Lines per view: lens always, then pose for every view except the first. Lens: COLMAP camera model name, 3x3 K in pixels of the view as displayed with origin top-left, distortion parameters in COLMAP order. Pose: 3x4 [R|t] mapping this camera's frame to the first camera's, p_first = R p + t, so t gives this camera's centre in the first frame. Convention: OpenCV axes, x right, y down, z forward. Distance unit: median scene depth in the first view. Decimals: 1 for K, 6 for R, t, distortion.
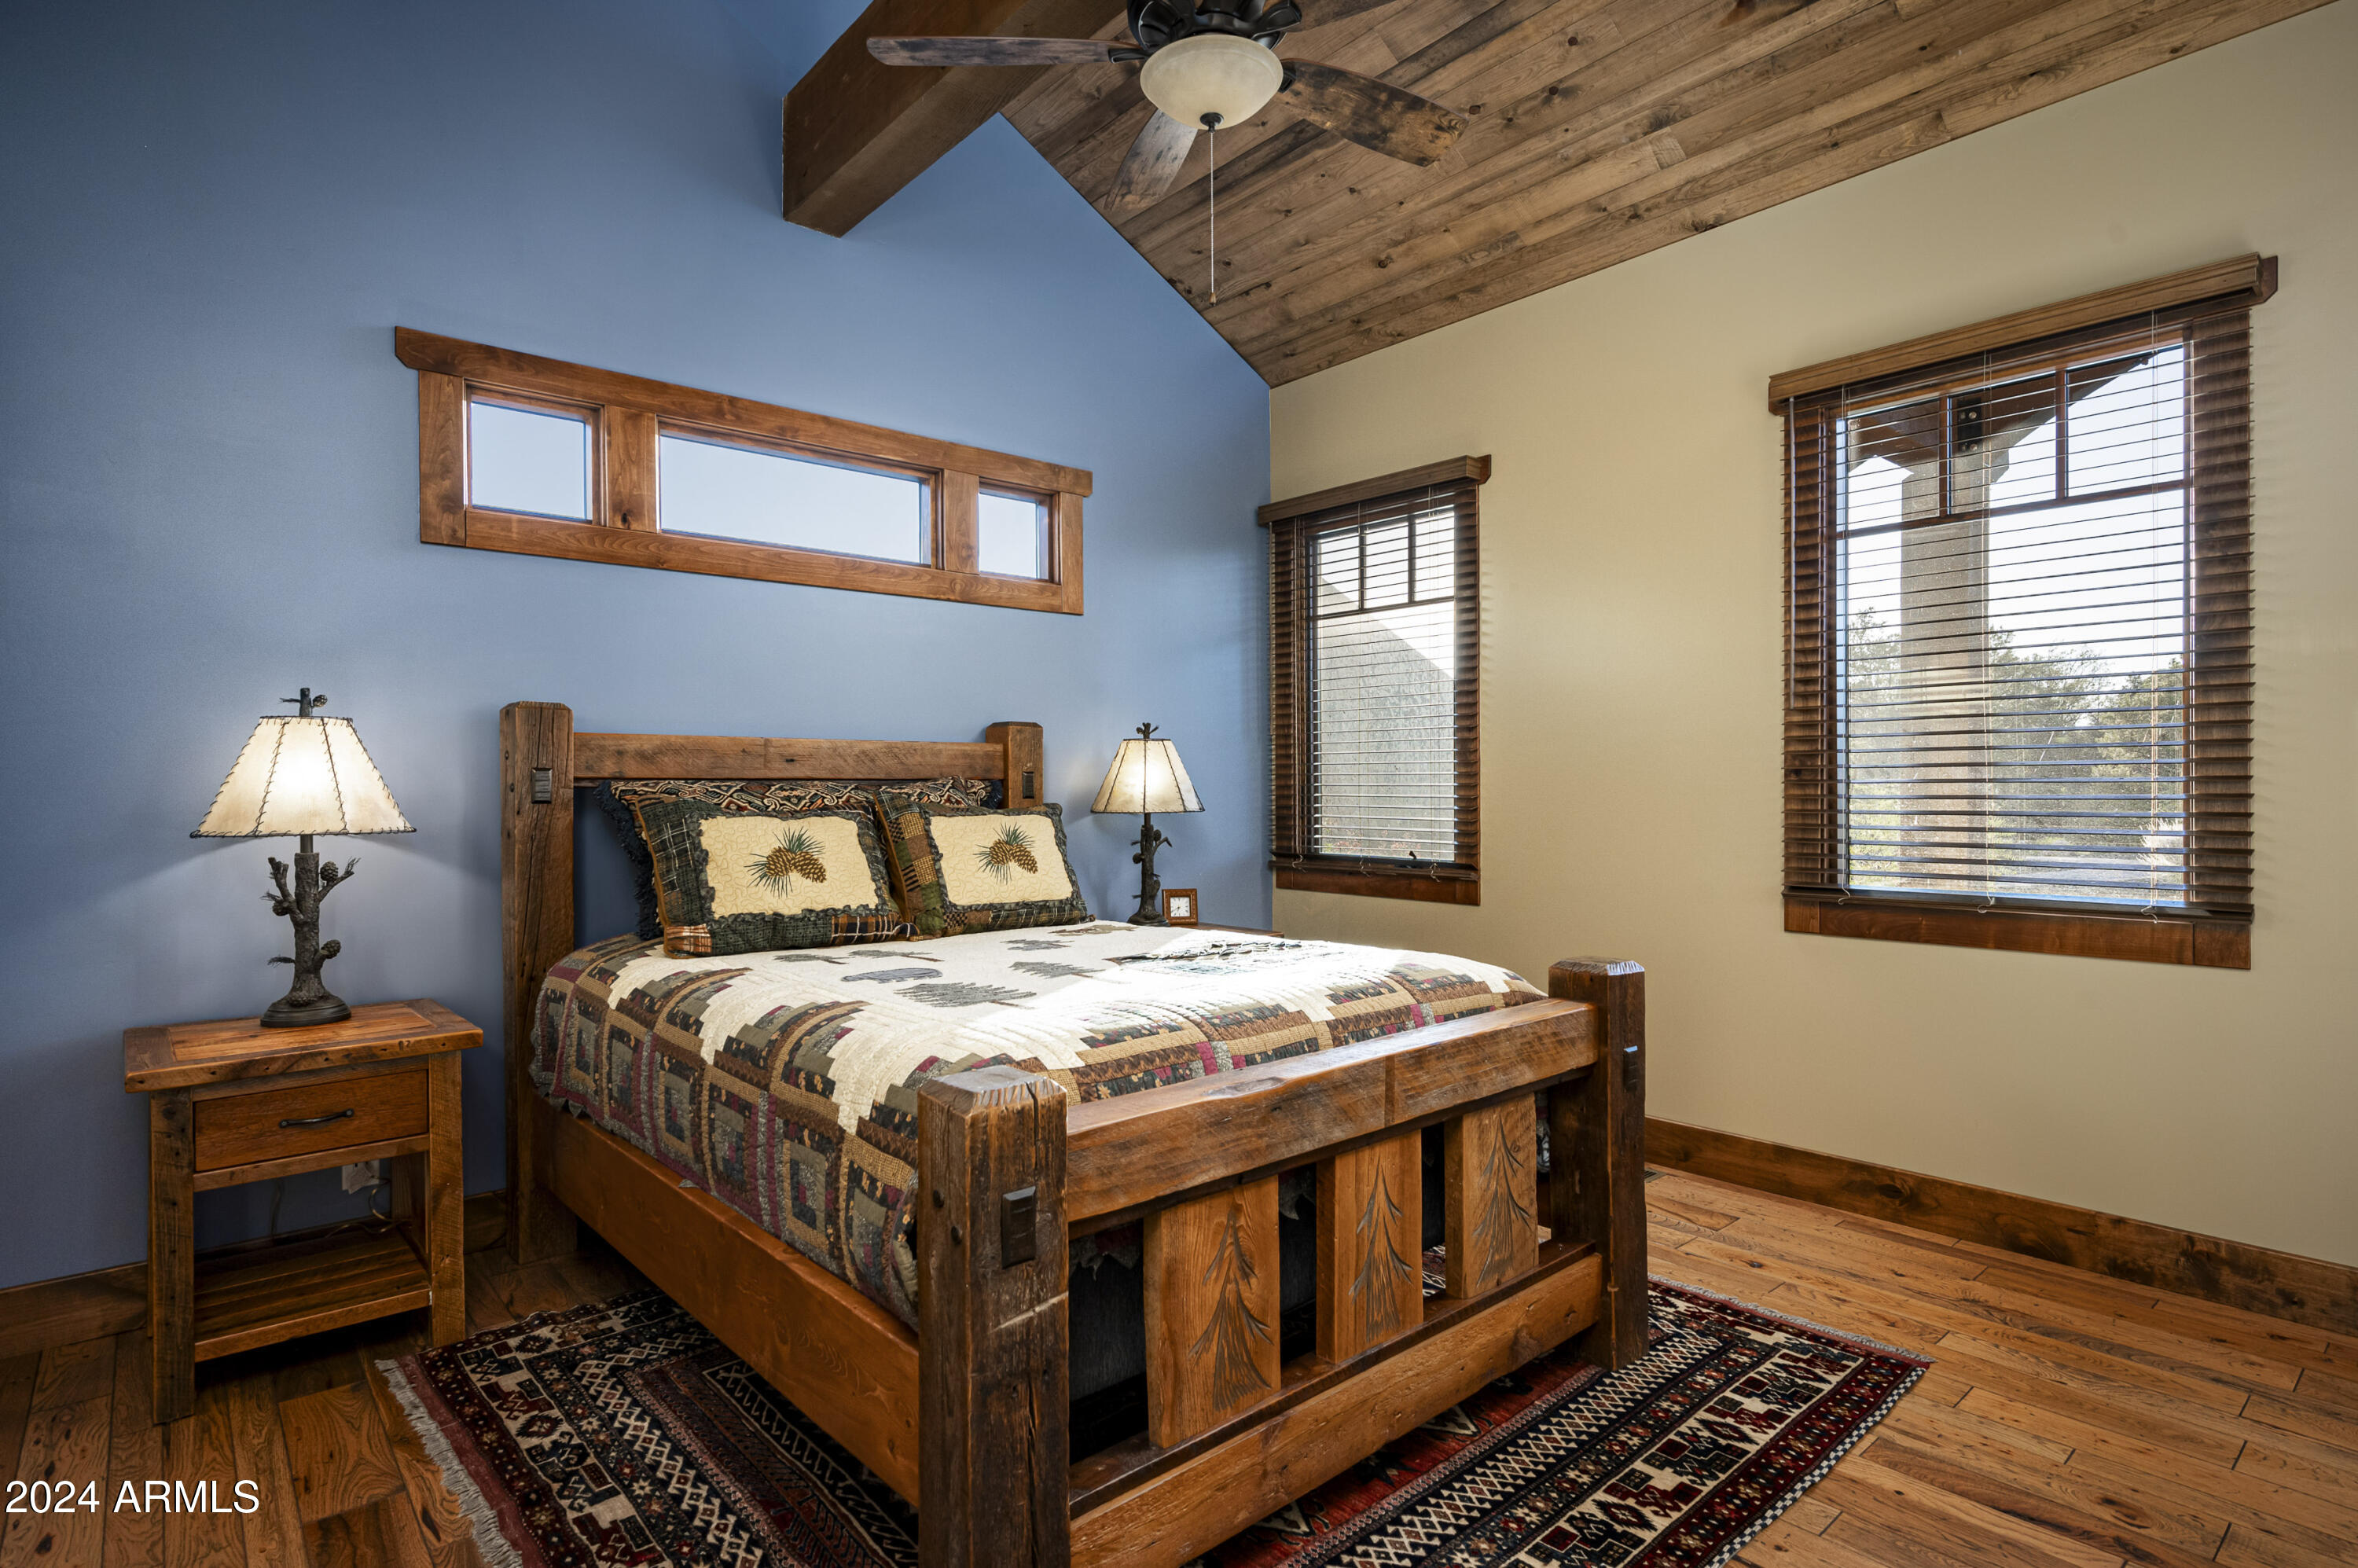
lens RADIAL K [[1181.4, 0, 1183.7], [0, 1181.4, 786.7], [0, 0, 1]] dist [0.012380, -0.000231]
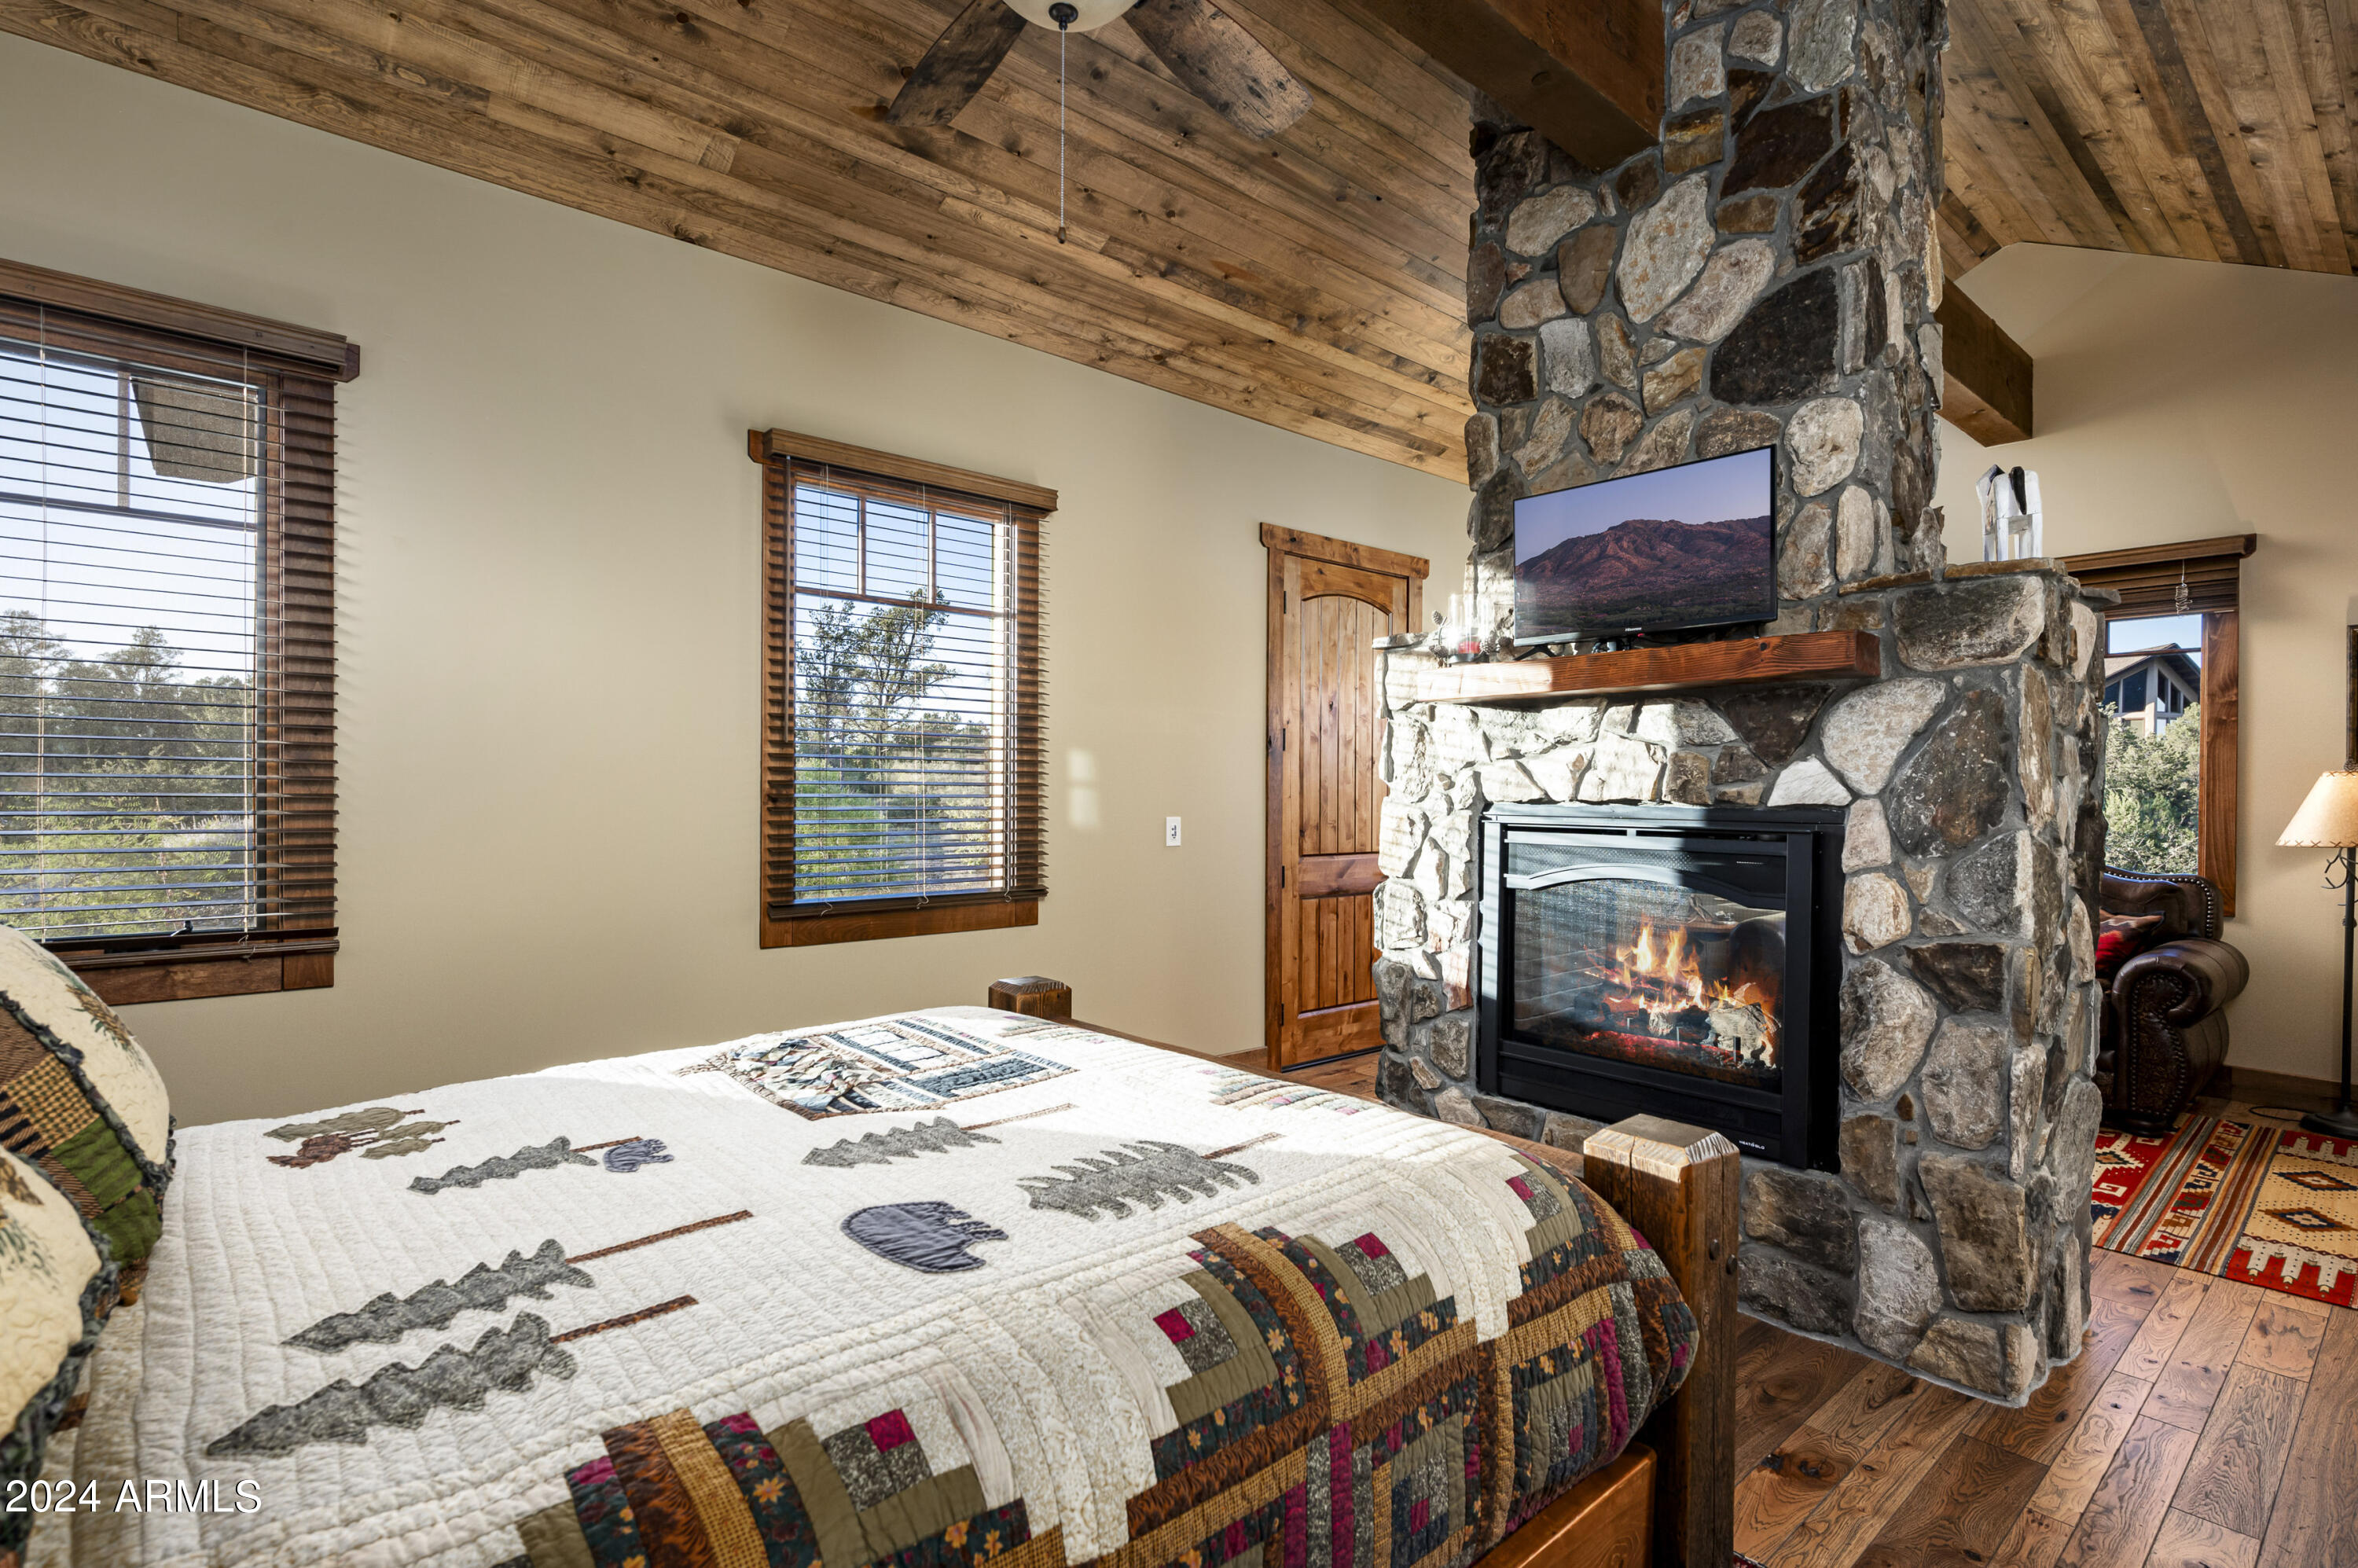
lens RADIAL K [[1108.3, 0, 1184.4], [0, 1108.3, 793.6], [0, 0, 1]] dist [-0.006080, 0.000082]
pose [[0.013404, 0.009143, 0.999868, -0.468491], [-0.003281, 0.999953, -0.009100, -0.009044], [-0.999905, -0.003158, 0.013433, 0.592701]]
